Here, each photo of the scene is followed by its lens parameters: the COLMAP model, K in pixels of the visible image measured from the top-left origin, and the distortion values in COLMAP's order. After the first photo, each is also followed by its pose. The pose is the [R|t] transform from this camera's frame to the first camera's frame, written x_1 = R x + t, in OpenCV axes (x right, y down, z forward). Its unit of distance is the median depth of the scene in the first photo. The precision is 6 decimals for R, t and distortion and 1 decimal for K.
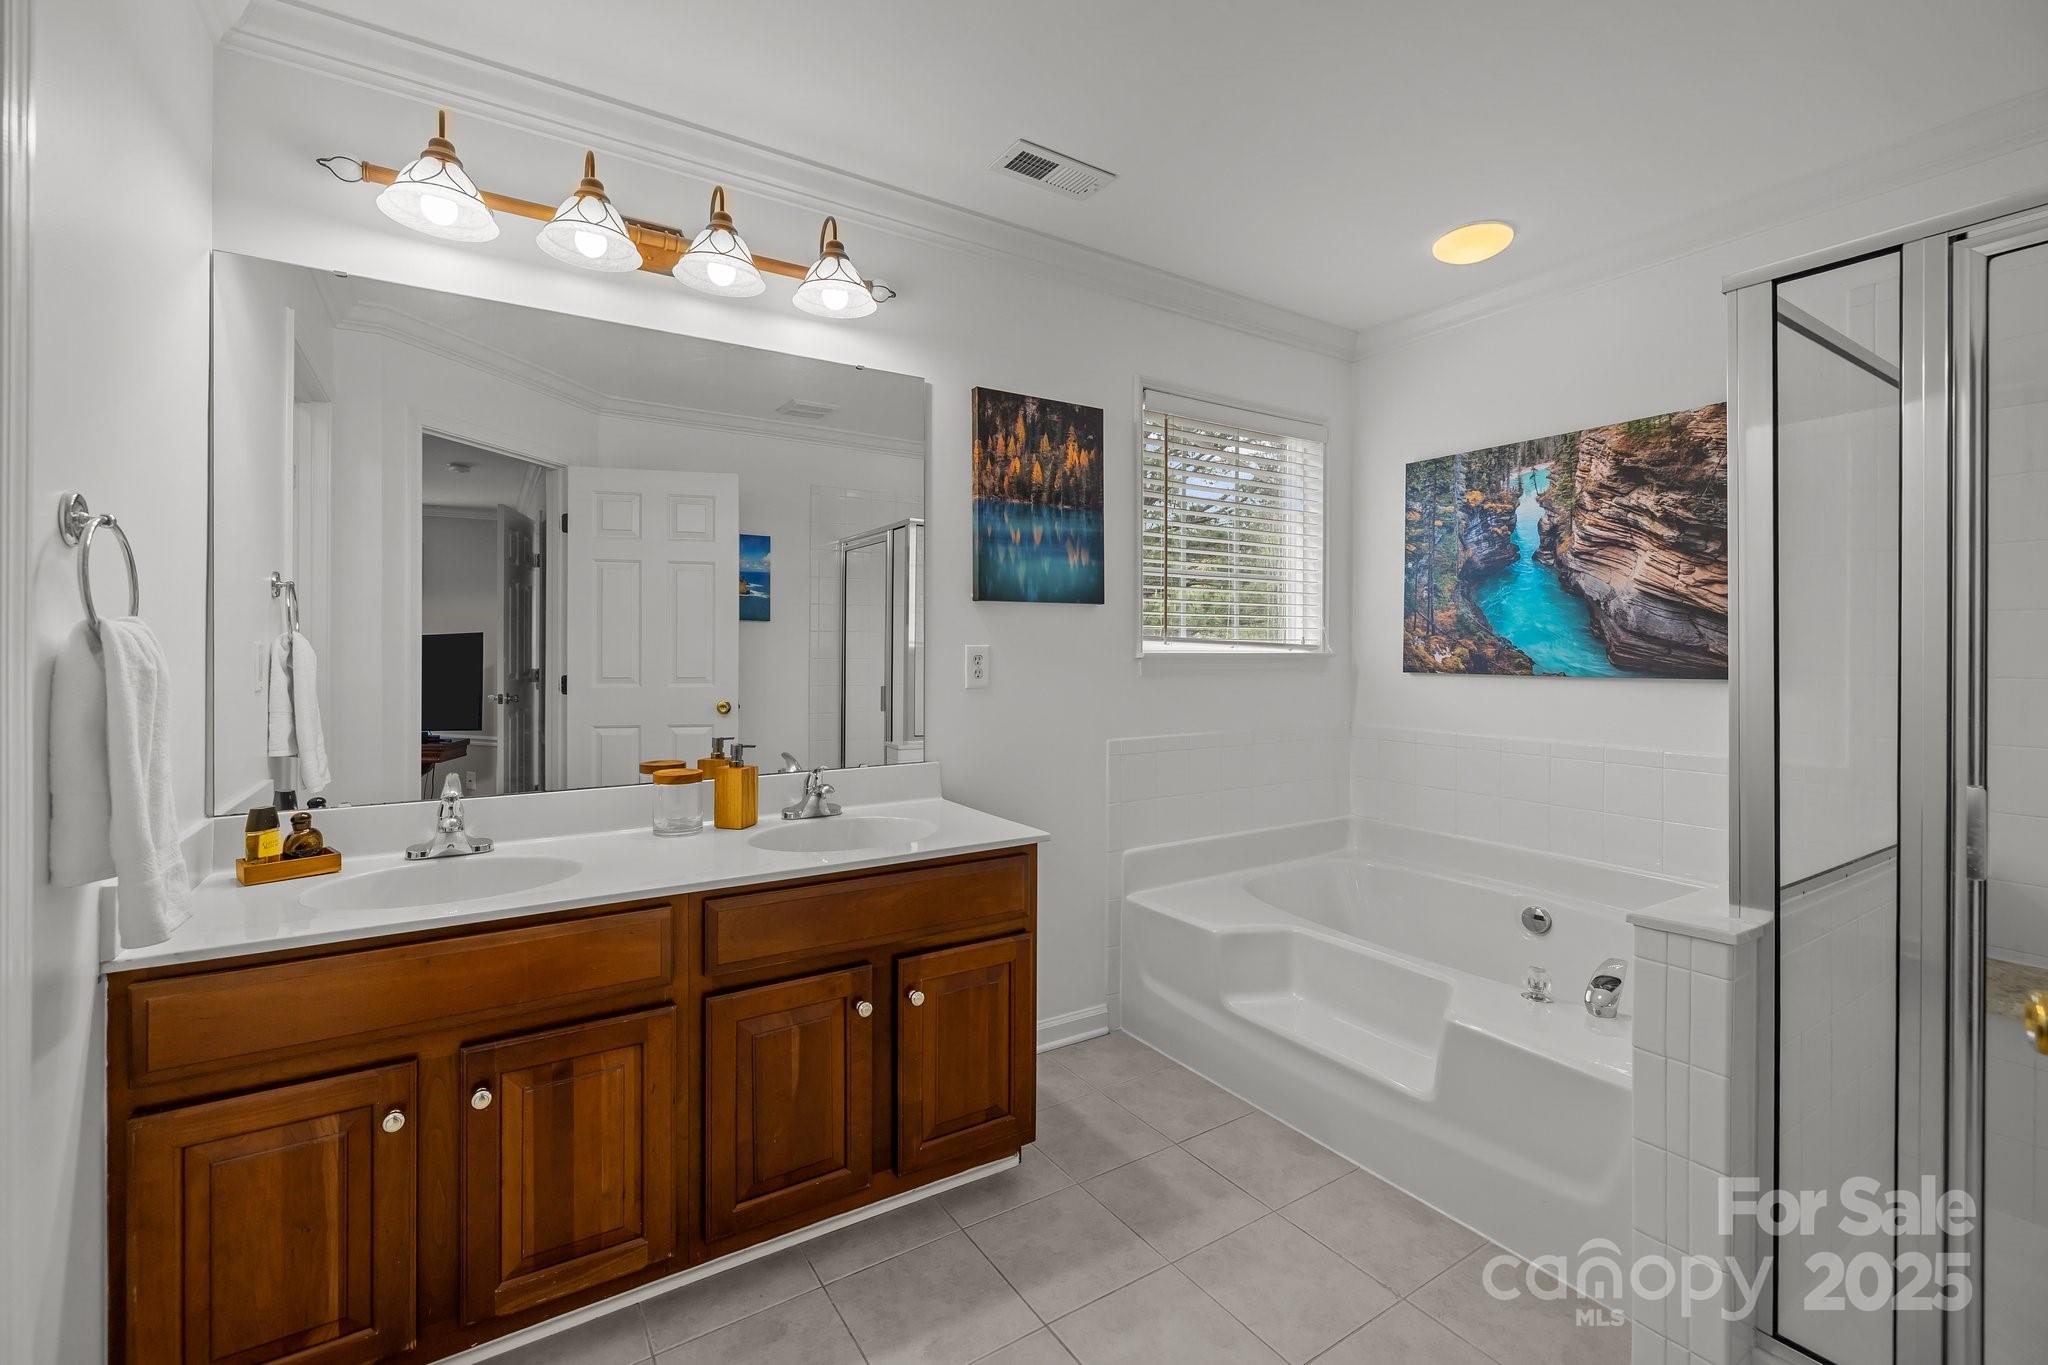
lens RADIAL K [[884.8, 0, 1013.9], [0, 884.8, 653.9], [0, 0, 1]] dist [-0.000437, -0.000251]
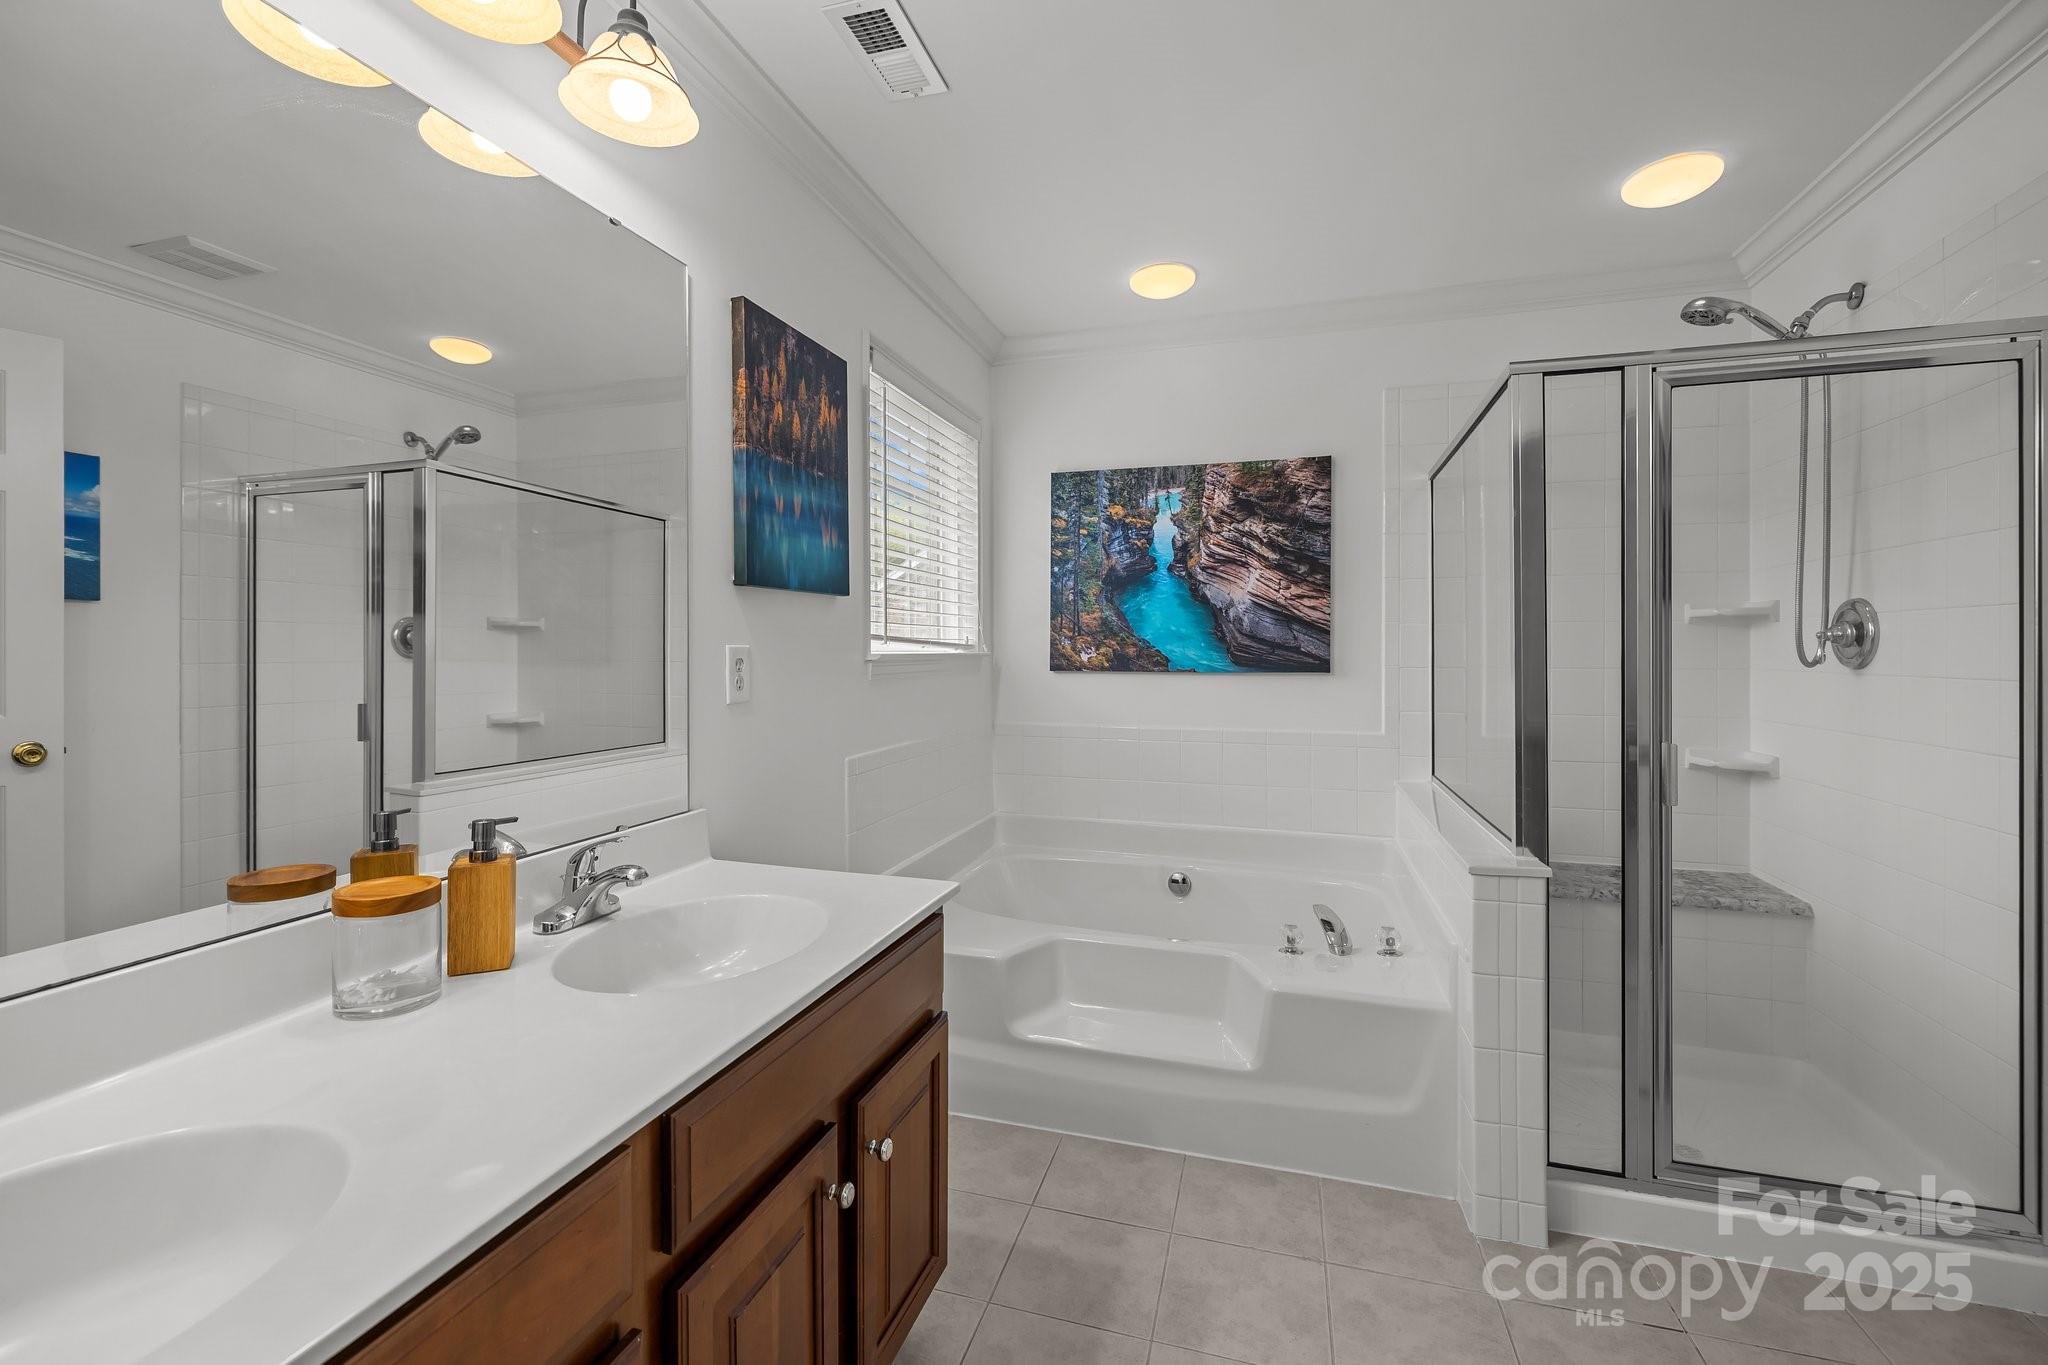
lens RADIAL K [[884.8, 0, 1013.9], [0, 884.8, 653.9], [0, 0, 1]] dist [-0.000437, -0.000251]
pose [[0.761223, -0.005695, 0.648465, -0.326495], [0.003771, 0.999983, 0.004356, -0.004747], [-0.648479, -0.000871, 0.761232, 0.268393]]
